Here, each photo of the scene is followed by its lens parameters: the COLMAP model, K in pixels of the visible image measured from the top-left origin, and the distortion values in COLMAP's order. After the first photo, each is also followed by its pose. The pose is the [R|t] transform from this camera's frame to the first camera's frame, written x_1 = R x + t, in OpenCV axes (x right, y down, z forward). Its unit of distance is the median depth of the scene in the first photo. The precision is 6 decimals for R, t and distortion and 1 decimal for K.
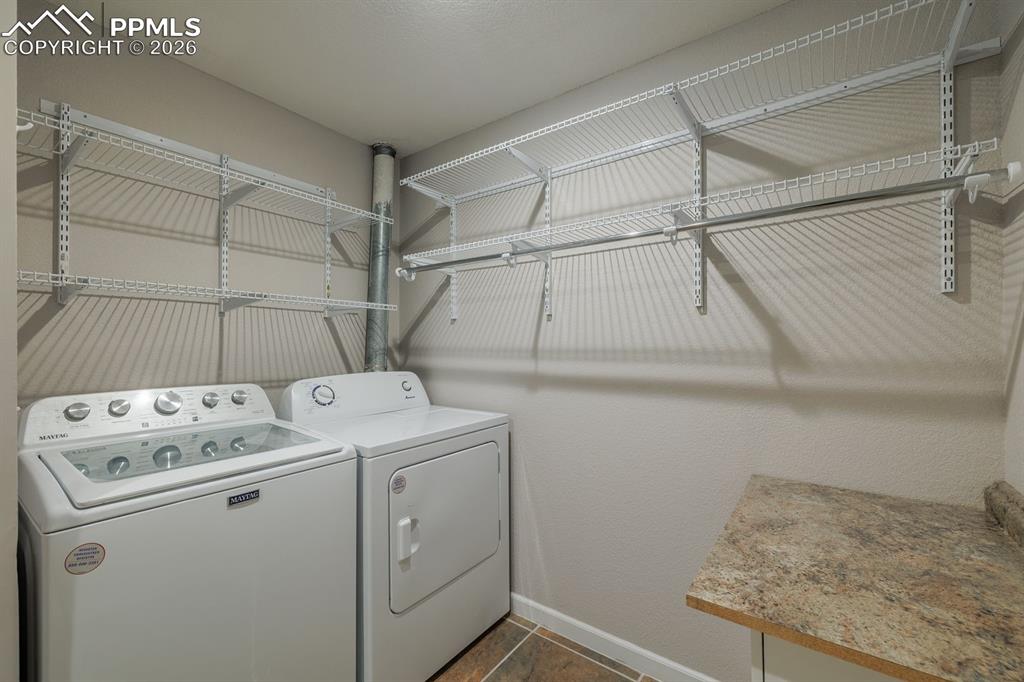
lens RADIAL K [[424.7, 0, 509.2], [0, 424.7, 343.9], [0, 0, 1]] dist [0.000666, -0.000098]
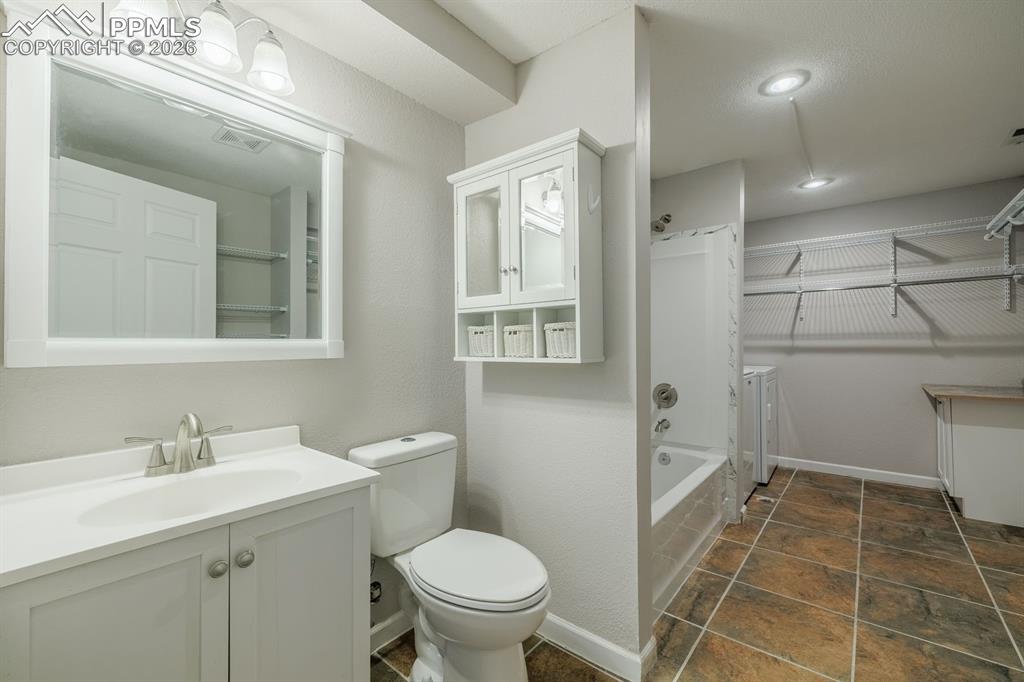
lens RADIAL K [[424.7, 0, 513.1], [0, 424.7, 341.1], [0, 0, 1]] dist [0.000666, -0.000098]
pose [[0.998408, -0.015997, -0.054086, -1.550177], [0.016439, 0.999835, 0.007740, 0.008109], [0.053953, -0.008617, 0.998506, -1.476264]]
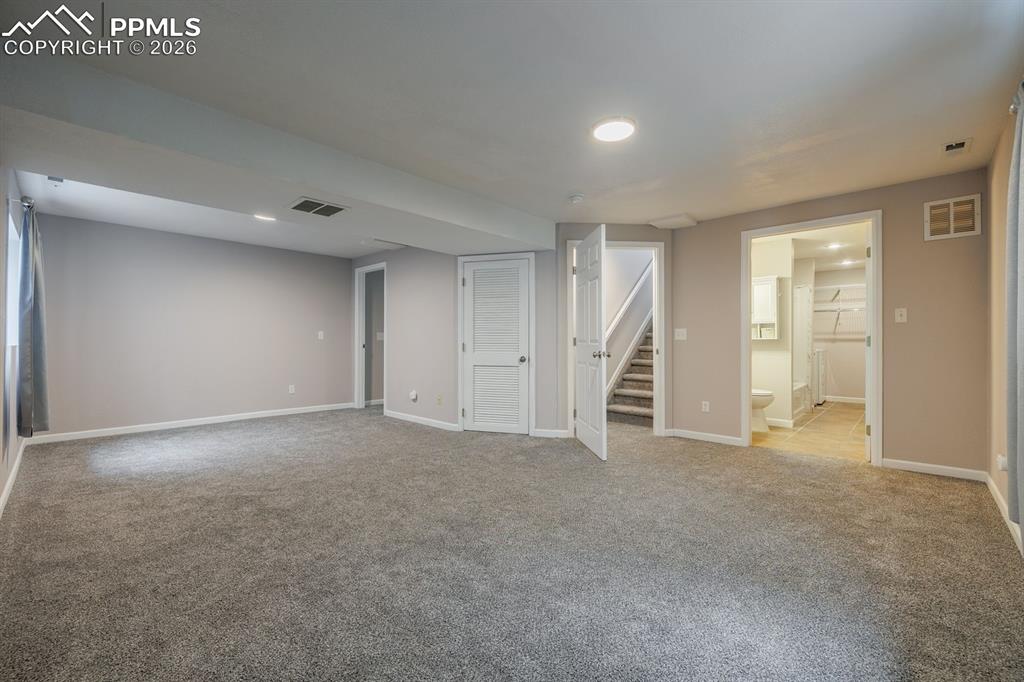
lens RADIAL K [[424.7, 0, 513.9], [0, 424.7, 340.3], [0, 0, 1]] dist [0.000666, -0.000098]
pose [[0.995322, -0.007027, -0.096356, -3.397612], [0.008060, 0.999914, 0.010339, 0.029341], [0.096275, -0.011068, 0.995293, -4.345791]]
